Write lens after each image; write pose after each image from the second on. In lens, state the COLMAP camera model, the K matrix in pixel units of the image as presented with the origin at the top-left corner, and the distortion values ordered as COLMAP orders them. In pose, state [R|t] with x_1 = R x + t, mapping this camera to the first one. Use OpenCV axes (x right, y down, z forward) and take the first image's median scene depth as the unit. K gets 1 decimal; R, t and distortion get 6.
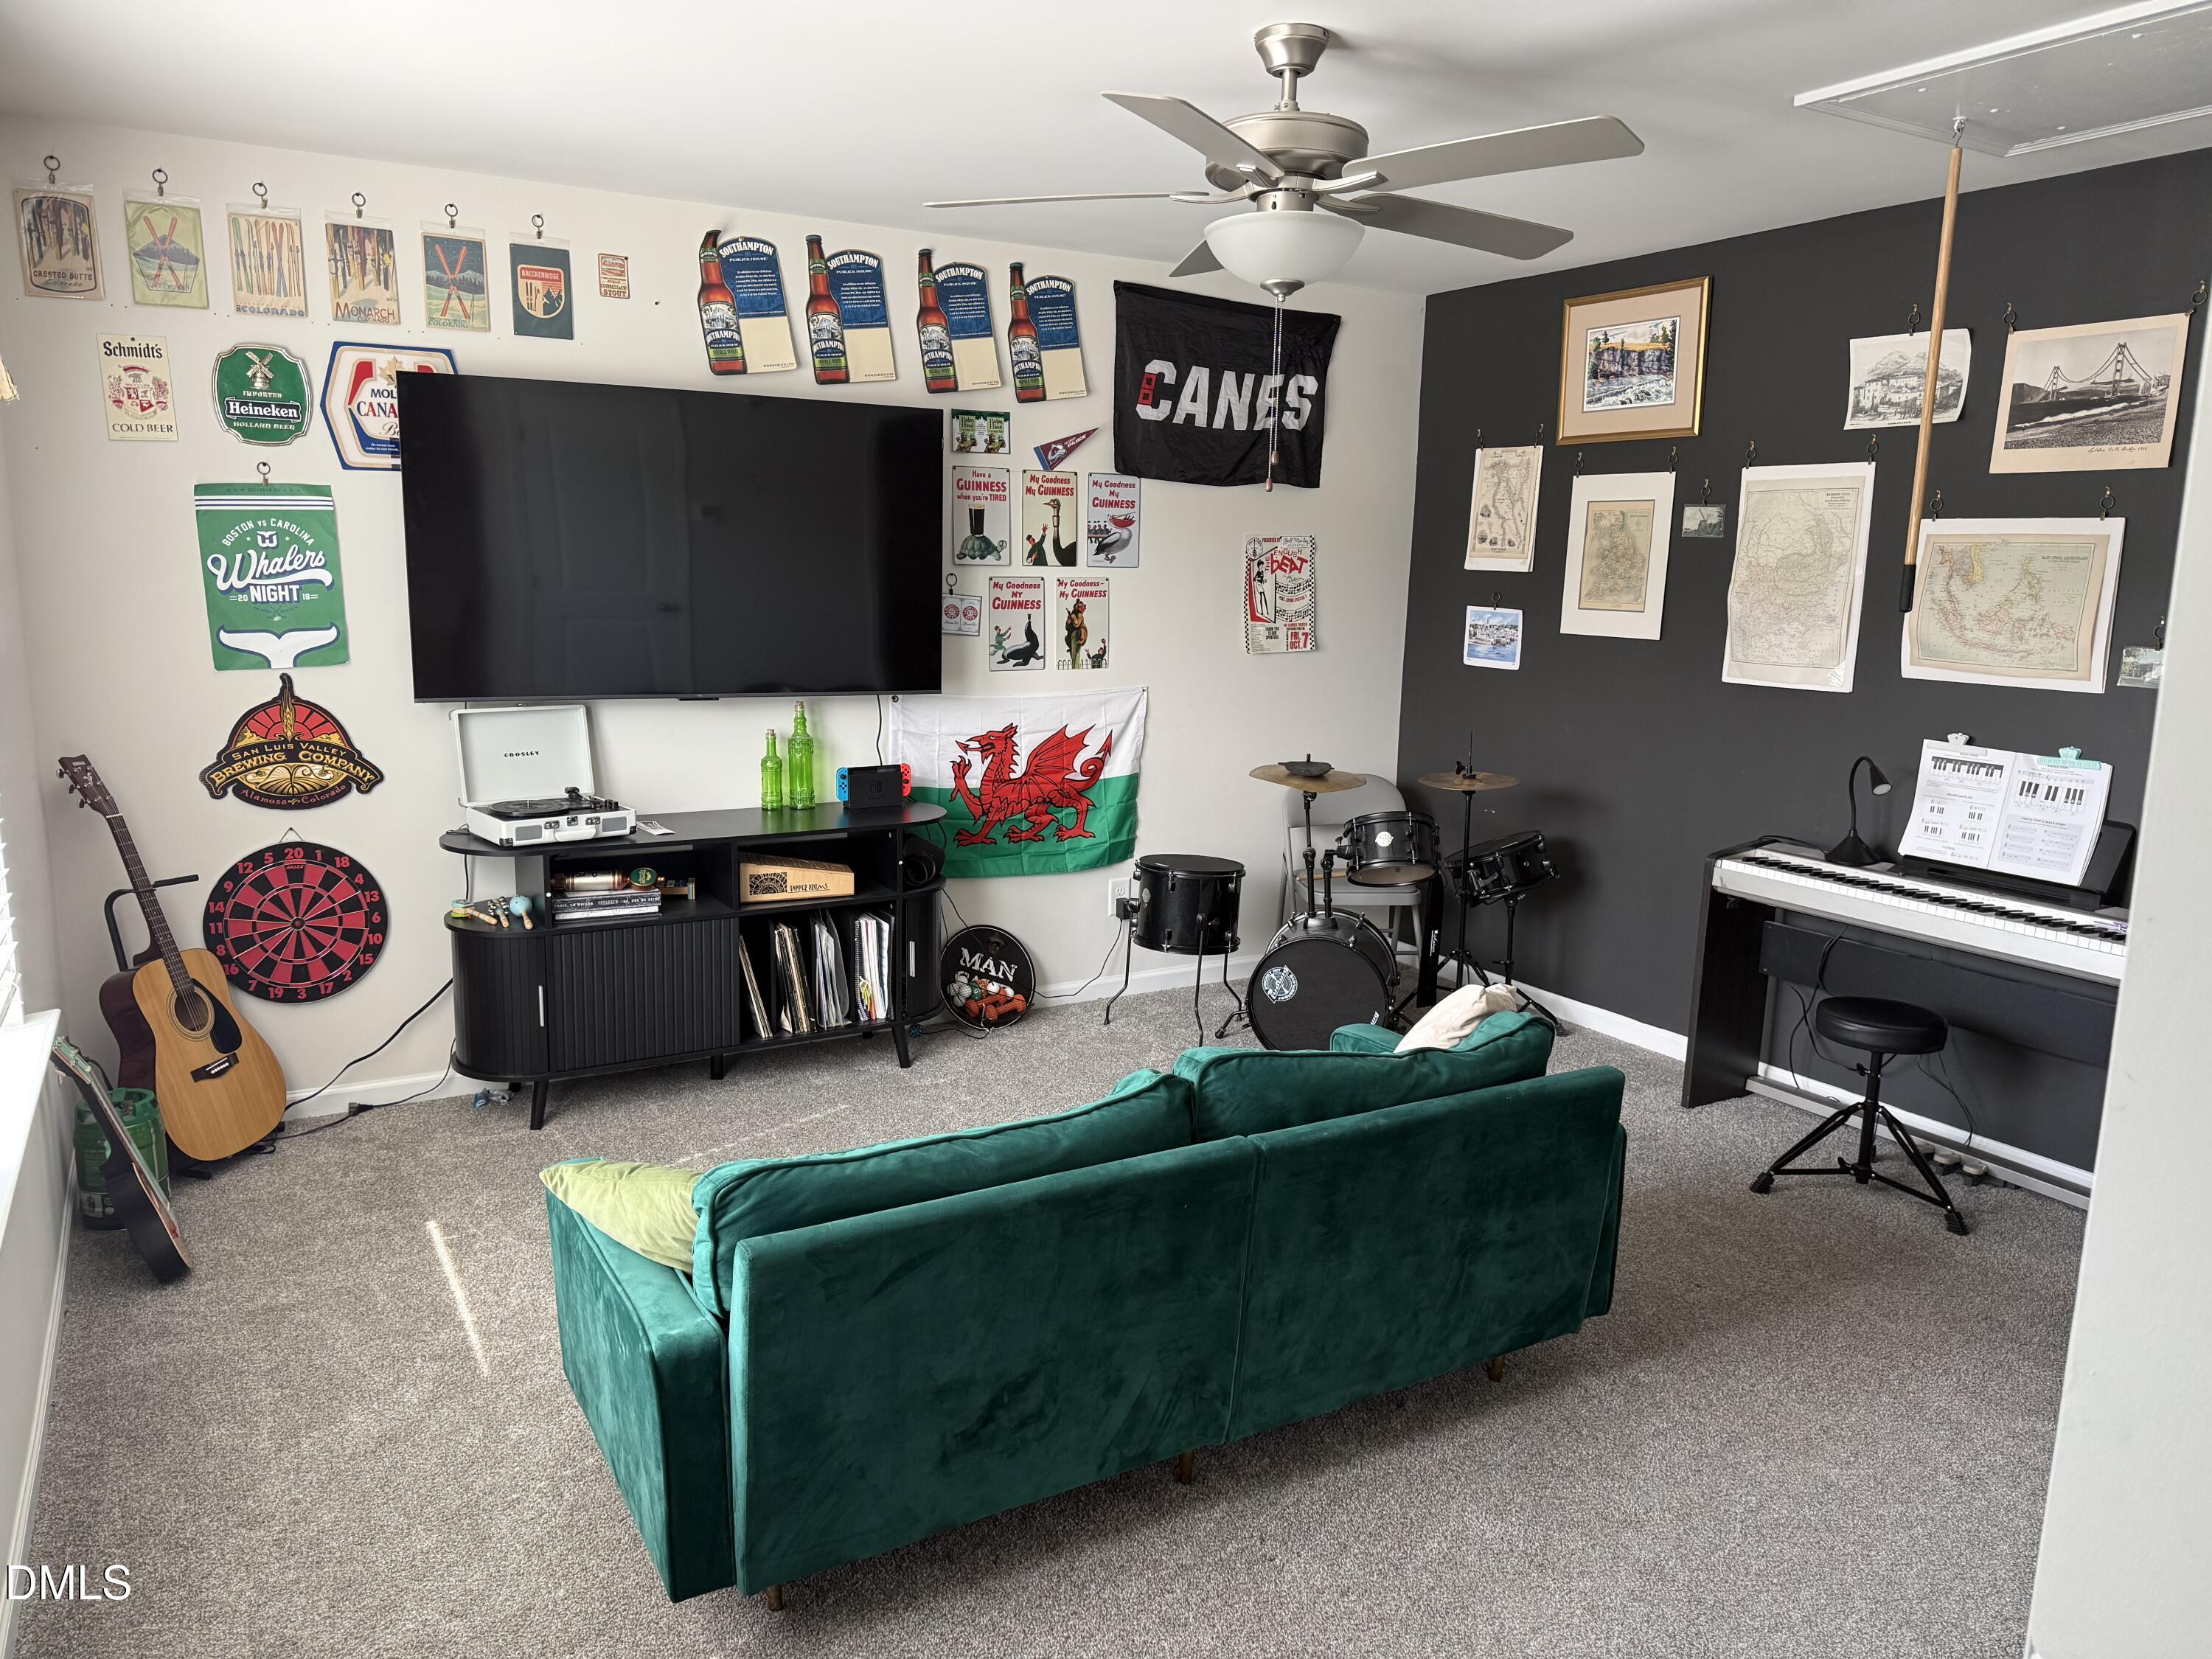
lens RADIAL K [[1540.8, 0, 1092.5], [0, 1540.8, 831.6], [0, 0, 1]] dist [0.096575, -0.133637]
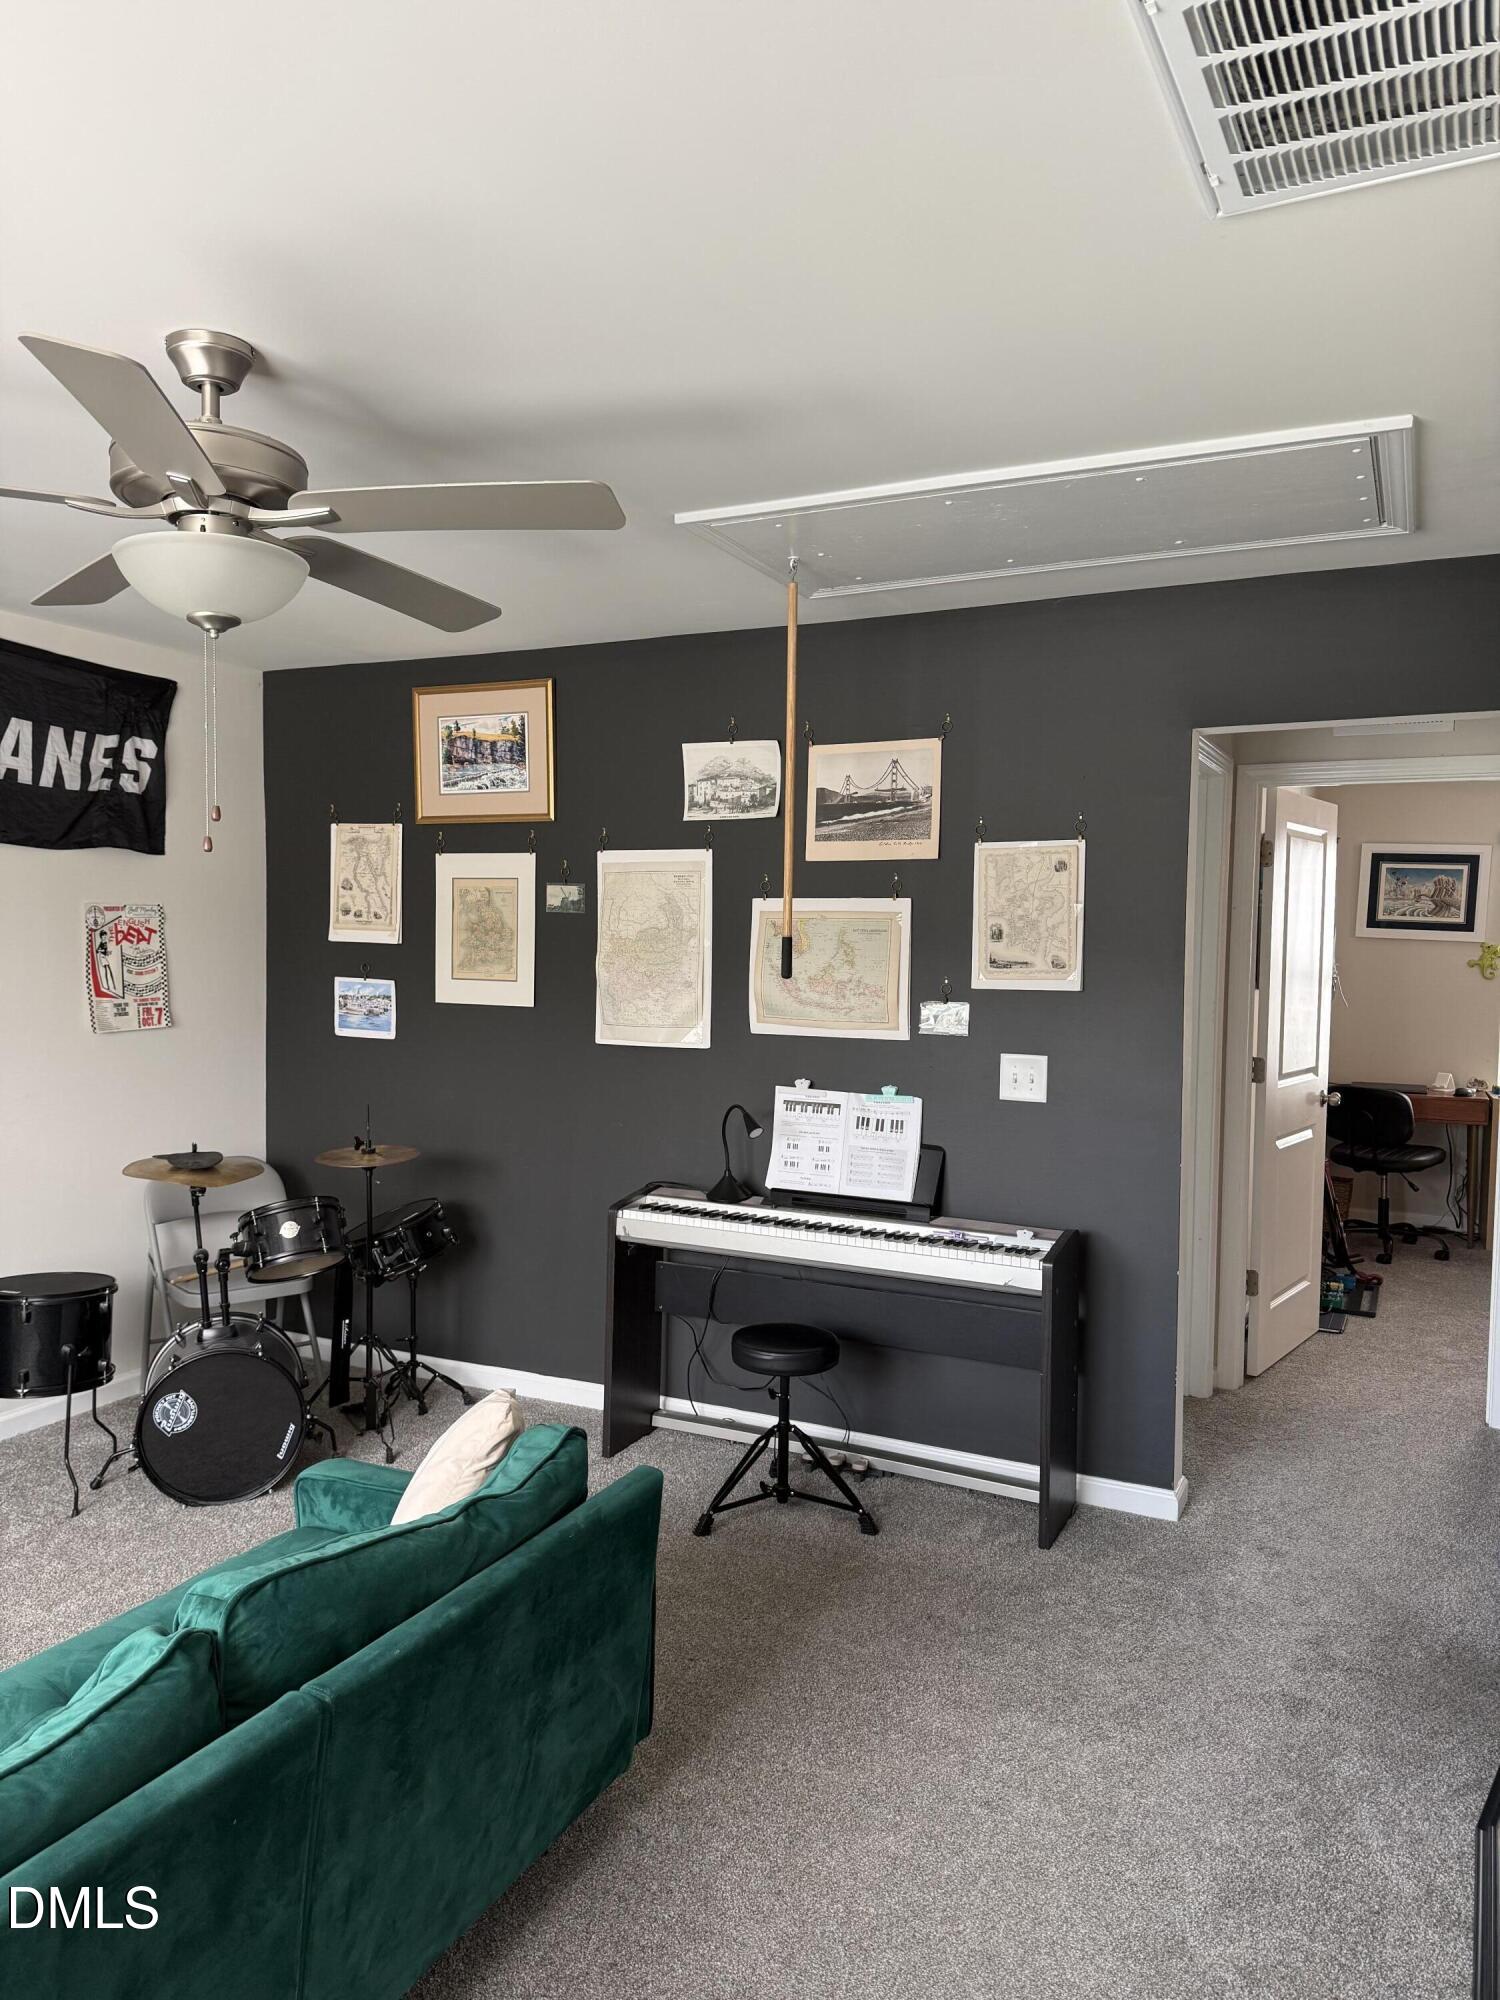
lens RADIAL K [[1423.2, 0, 804.9], [0, 1423.2, 997.5], [0, 0, 1]] dist [0.091404, -0.149379]
pose [[0.826099, -0.028591, 0.562799, -0.036996], [0.100096, 0.990276, -0.096617, -0.018982], [-0.554564, 0.136149, 0.820928, 0.113032]]
